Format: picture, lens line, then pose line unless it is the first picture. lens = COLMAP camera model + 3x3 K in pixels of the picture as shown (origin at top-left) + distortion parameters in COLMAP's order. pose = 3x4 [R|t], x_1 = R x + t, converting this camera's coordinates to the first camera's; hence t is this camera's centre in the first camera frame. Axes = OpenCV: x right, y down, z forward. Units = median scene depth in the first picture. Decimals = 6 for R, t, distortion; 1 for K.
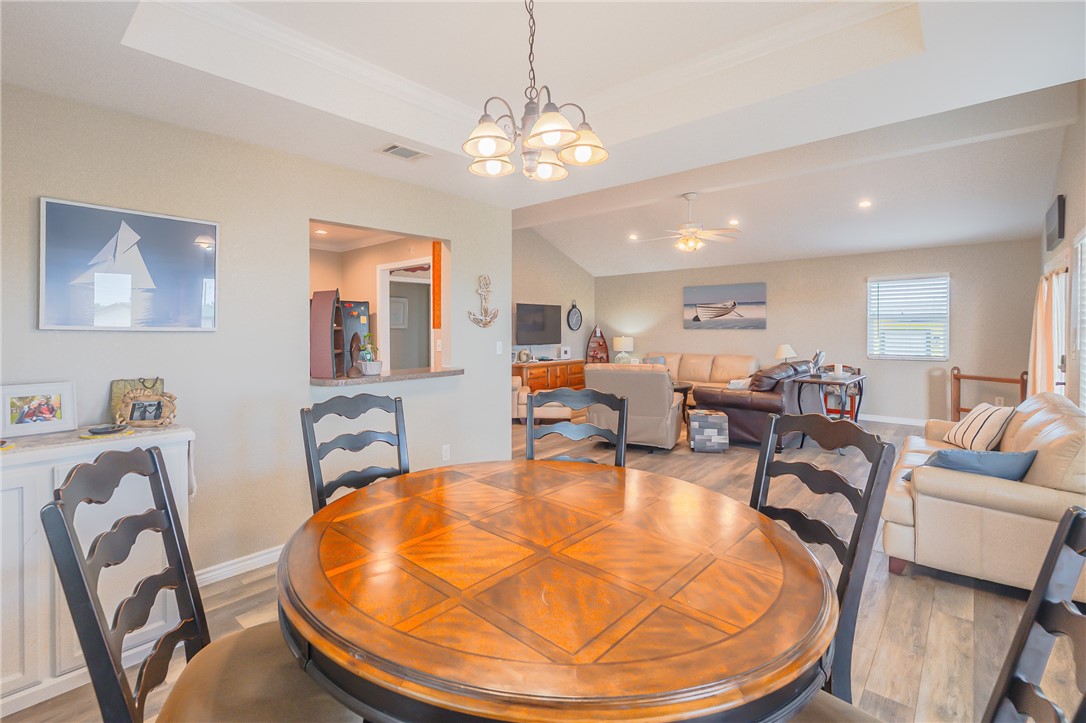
lens RADIAL K [[484.7, 0, 512.6], [0, 484.7, 332.7], [0, 0, 1]] dist [-0.001091, -0.000035]
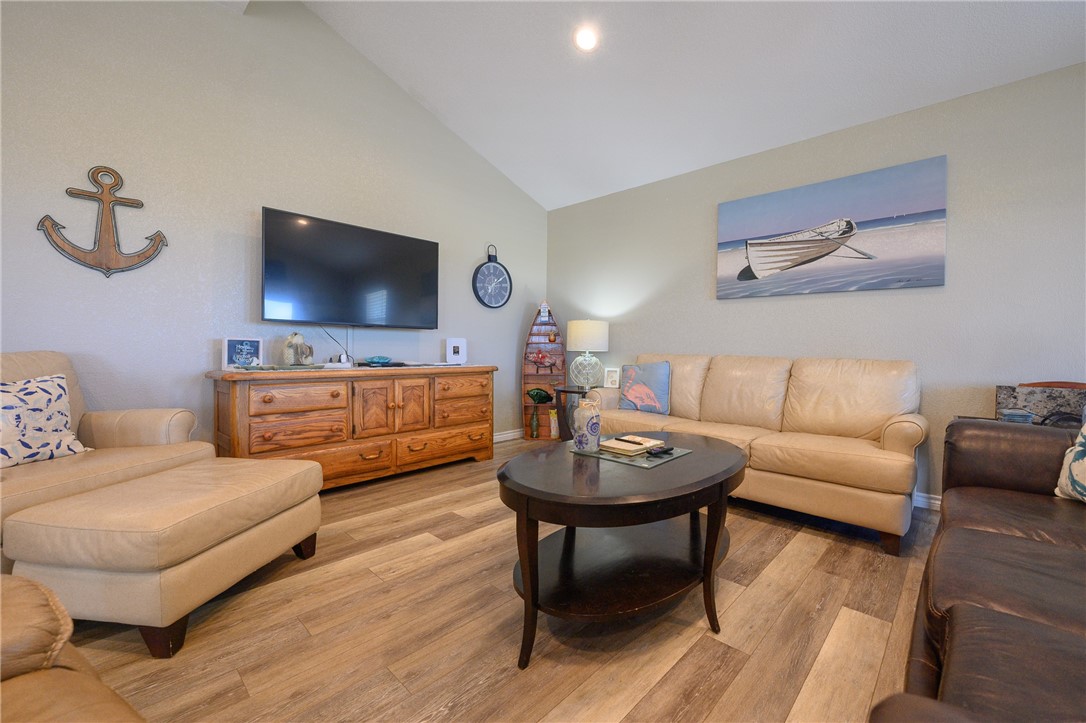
lens RADIAL K [[443.2, 0, 553.8], [0, 443.2, 354.2], [0, 0, 1]] dist [-0.006478, 0.000145]
pose [[0.999774, 0.015190, -0.014852, 0.214923], [-0.015066, 0.999851, 0.008407, 0.040700], [0.014977, -0.008181, 0.999854, 0.603470]]
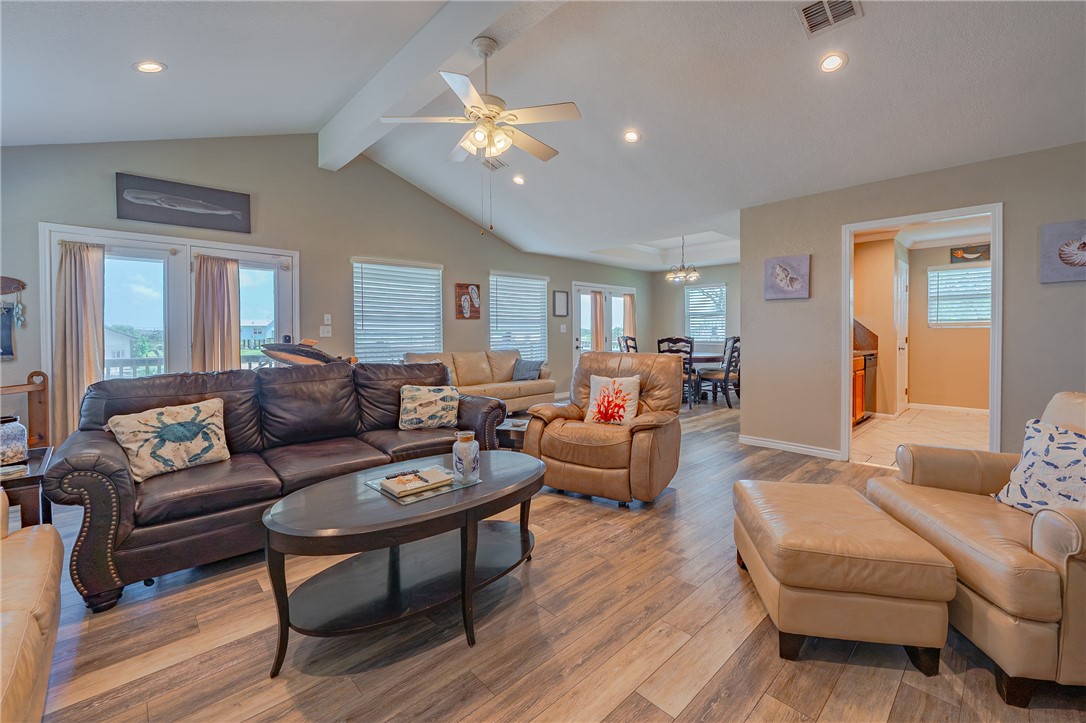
lens RADIAL K [[443.2, 0, 575.9], [0, 443.2, 342.3], [0, 0, 1]] dist [-0.006478, 0.000145]
pose [[-0.999658, 0.002011, 0.026079, 0.169474], [0.002624, 0.999721, 0.023490, 0.013767], [-0.026025, 0.023550, -0.999384, 1.006447]]
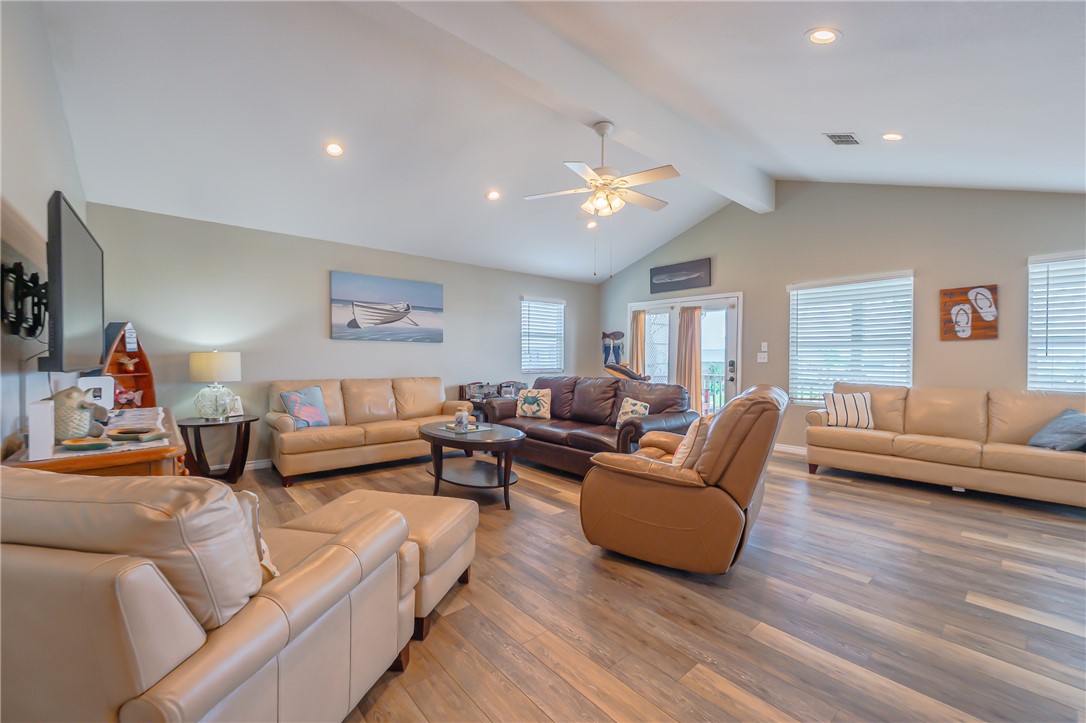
lens RADIAL K [[443.2, 0, 545.9], [0, 443.2, 361.3], [0, 0, 1]] dist [-0.006478, 0.000145]
pose [[0.098651, -0.008385, 0.995087, -0.173902], [-0.005505, 0.999945, 0.008971, 0.013930], [-0.995107, -0.006363, 0.098599, 0.683824]]
